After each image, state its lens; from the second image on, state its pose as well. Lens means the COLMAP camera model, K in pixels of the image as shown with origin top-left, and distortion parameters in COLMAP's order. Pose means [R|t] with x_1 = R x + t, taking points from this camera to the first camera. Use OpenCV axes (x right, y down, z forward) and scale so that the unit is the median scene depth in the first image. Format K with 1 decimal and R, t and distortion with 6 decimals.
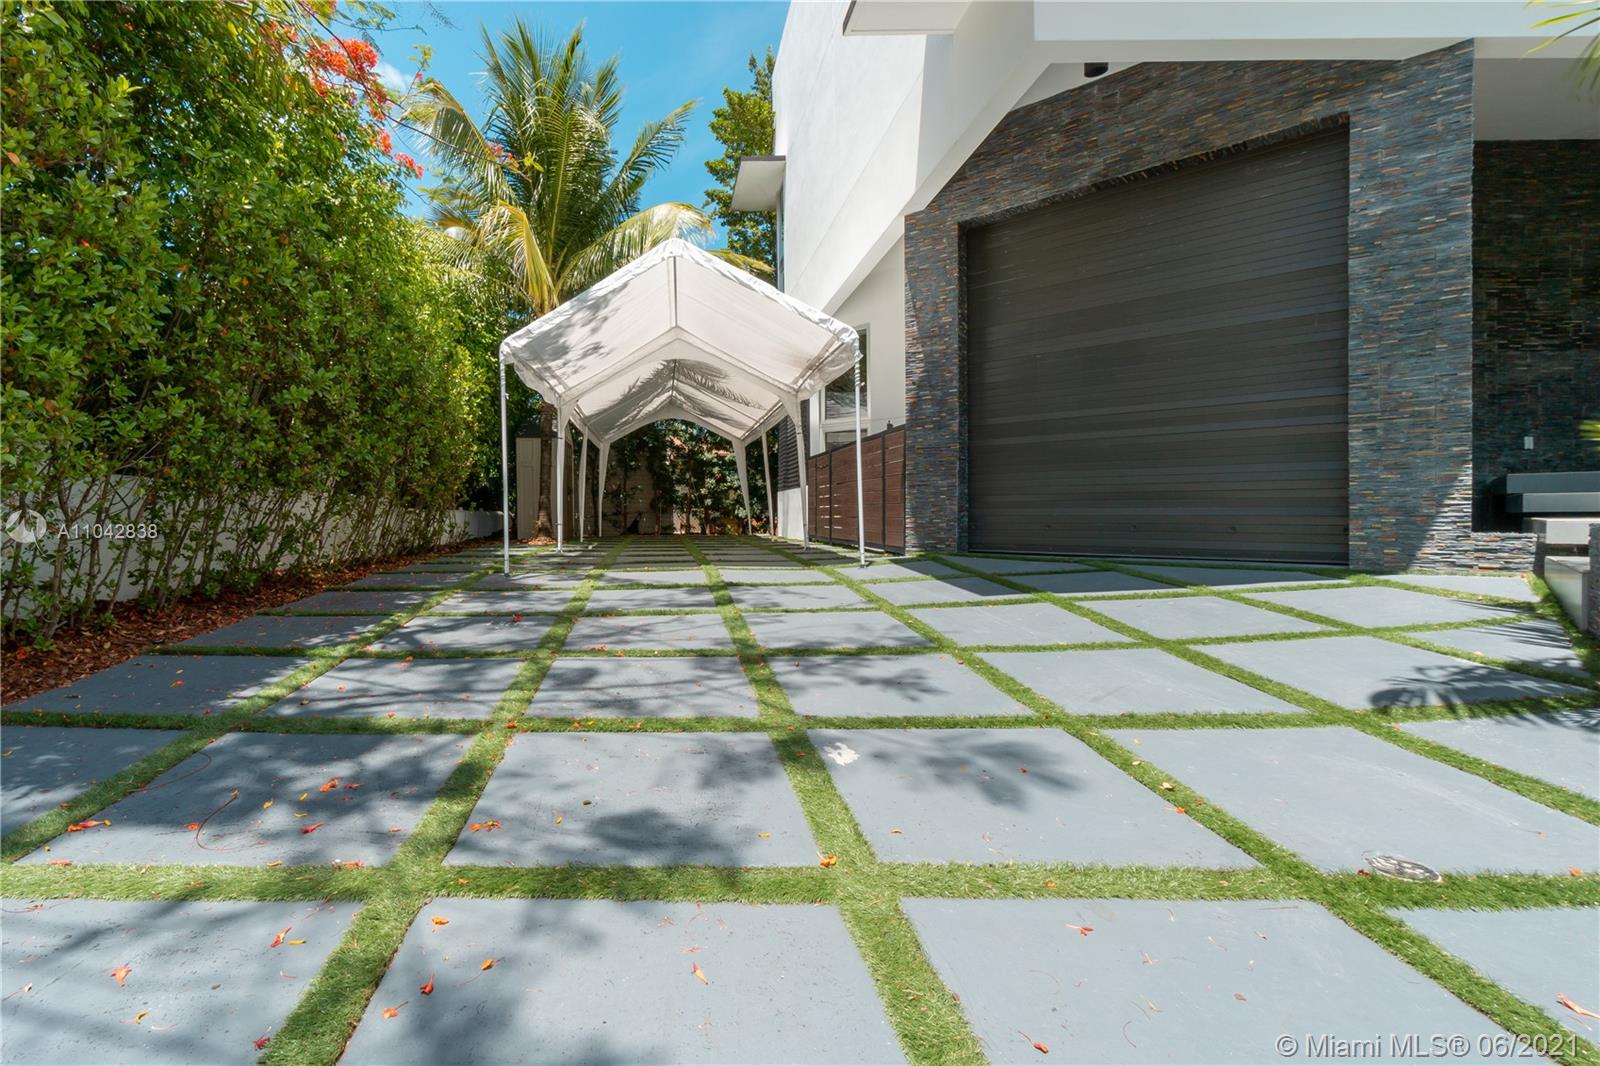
lens RADIAL K [[731.6, 0, 669.4], [0, 731.6, 527.6], [0, 0, 1]] dist [-0.001281, -0.000534]
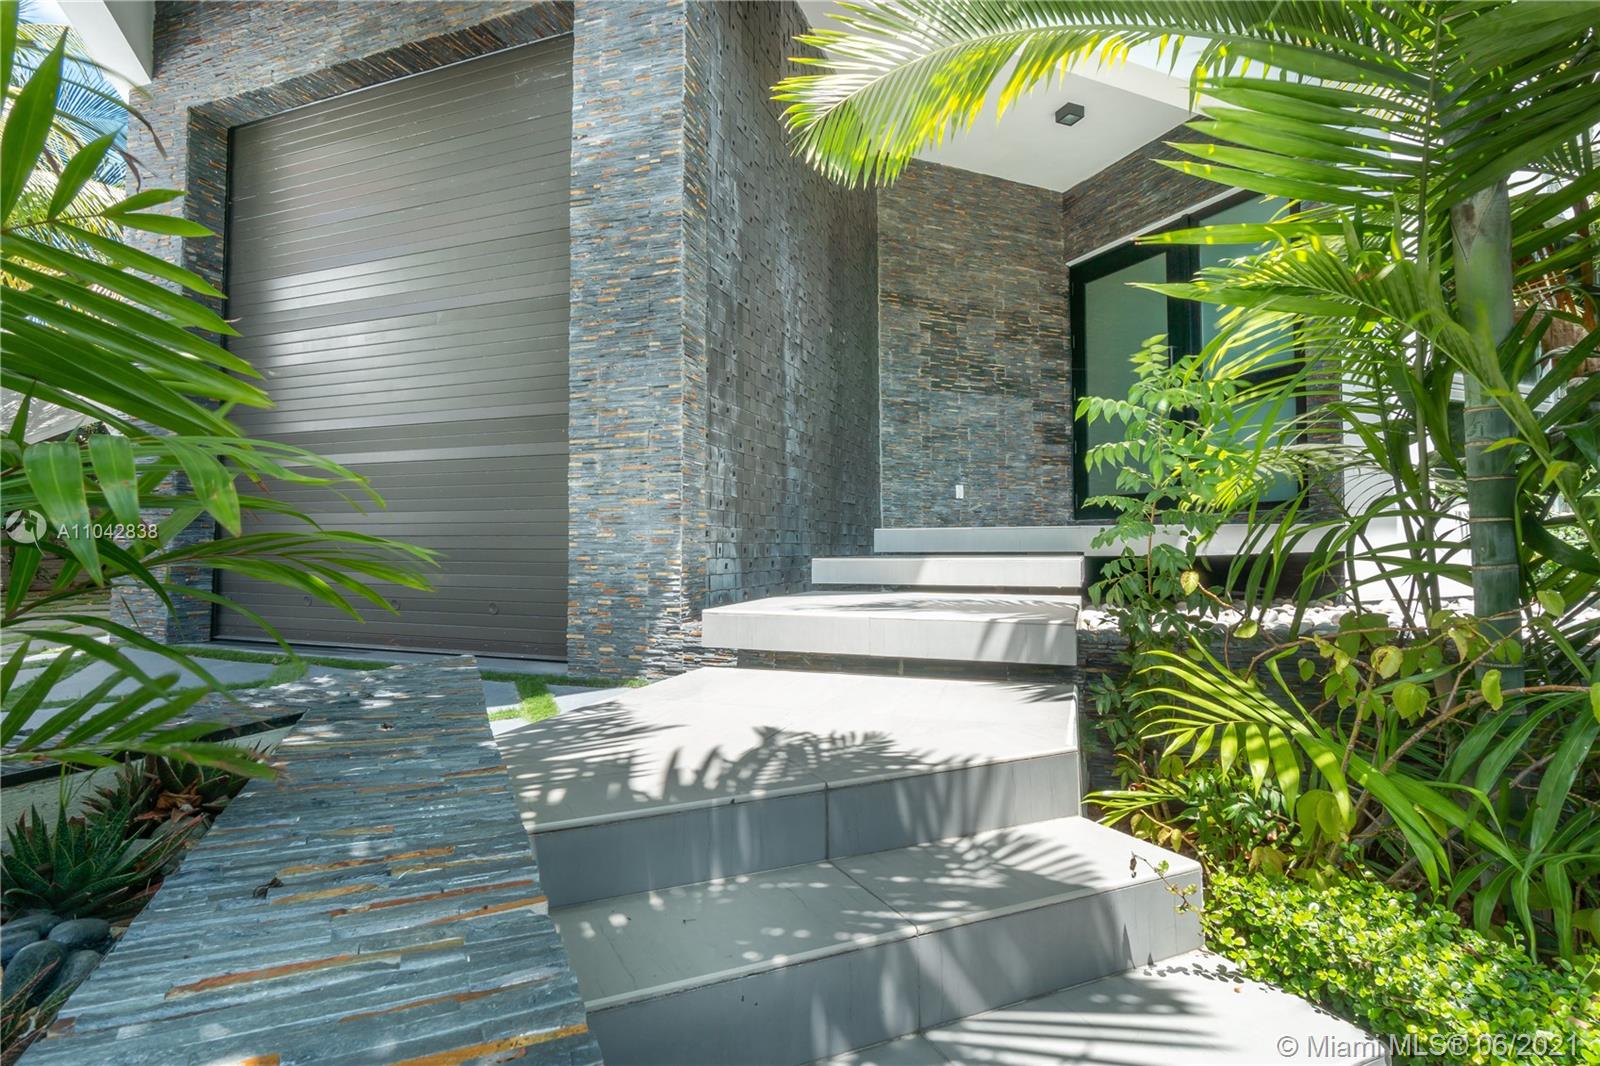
lens RADIAL K [[799.2, 0, 794.2], [0, 799.2, 529.5], [0, 0, 1]] dist [-0.022517, 0.007511]
pose [[0.903980, 0.011913, 0.427409, 0.613774], [0.004933, 0.999255, -0.038286, -0.034567], [-0.427546, 0.036718, 0.903248, 0.204301]]
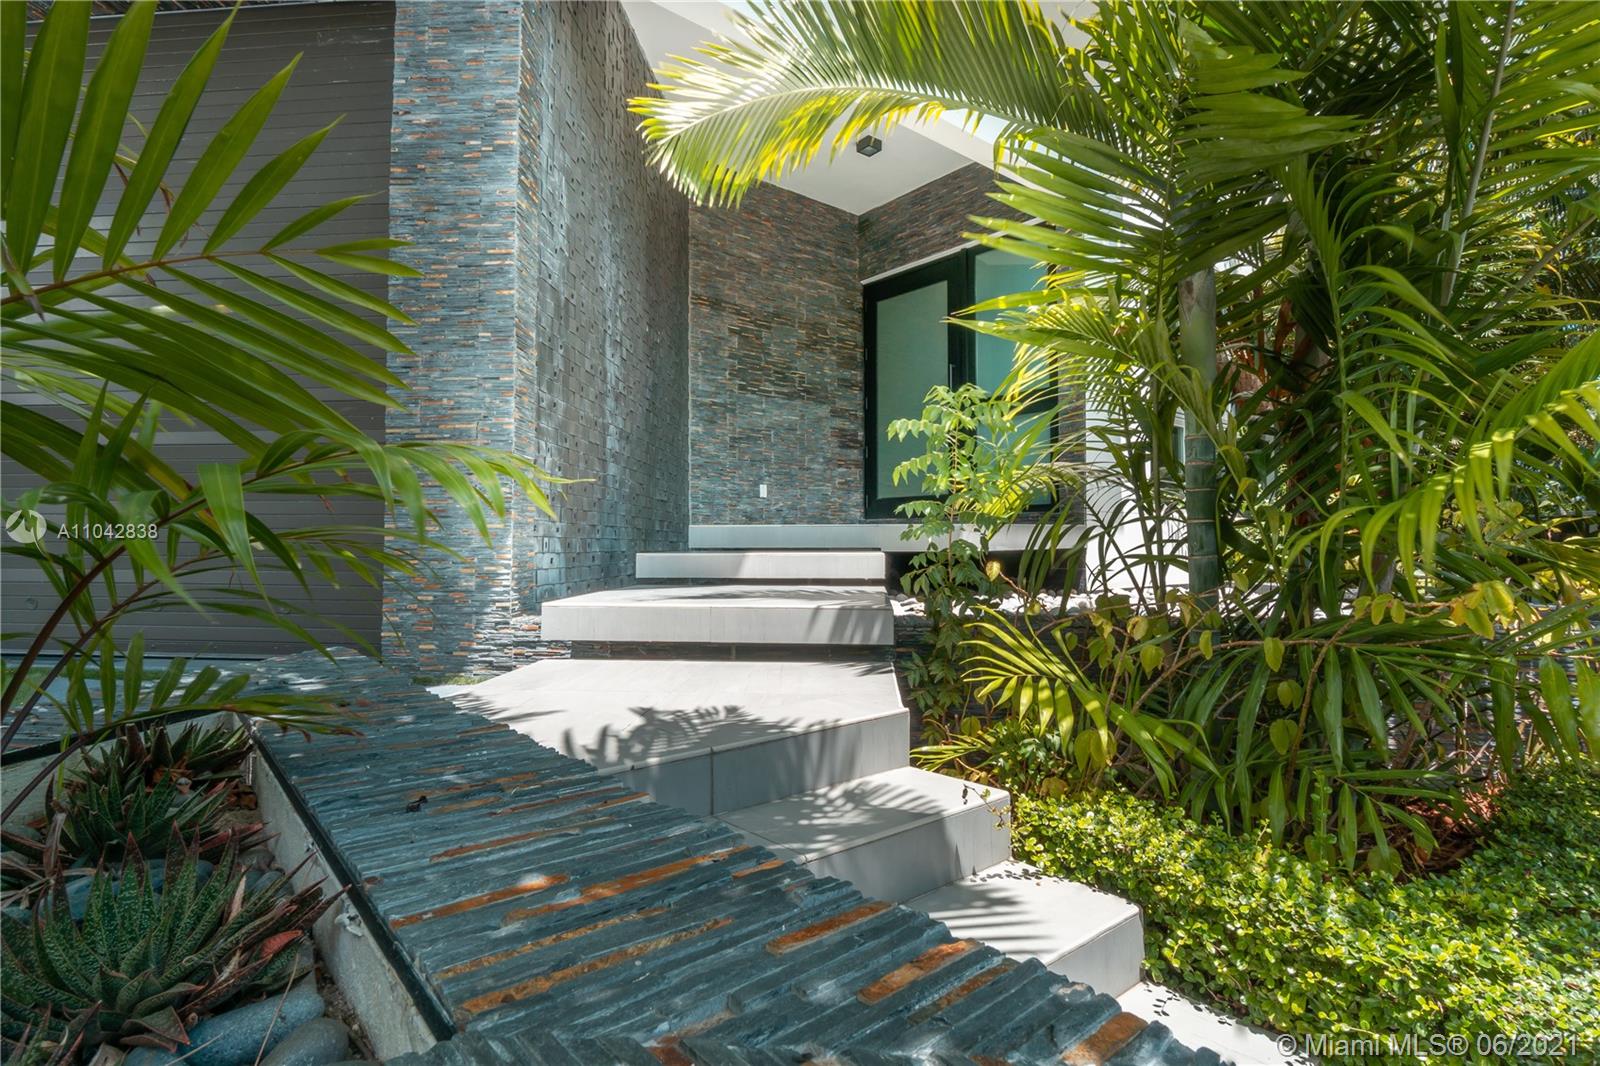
lens RADIAL K [[800.8, 0, 800.0], [0, 800.8, 533.0], [0, 0, 1]] dist [-0.025102, -0.000038]
pose [[0.754084, 0.014926, 0.656608, 0.570849], [0.006204, 0.999535, -0.029845, -0.032168], [-0.656748, 0.026579, 0.753641, 0.193855]]
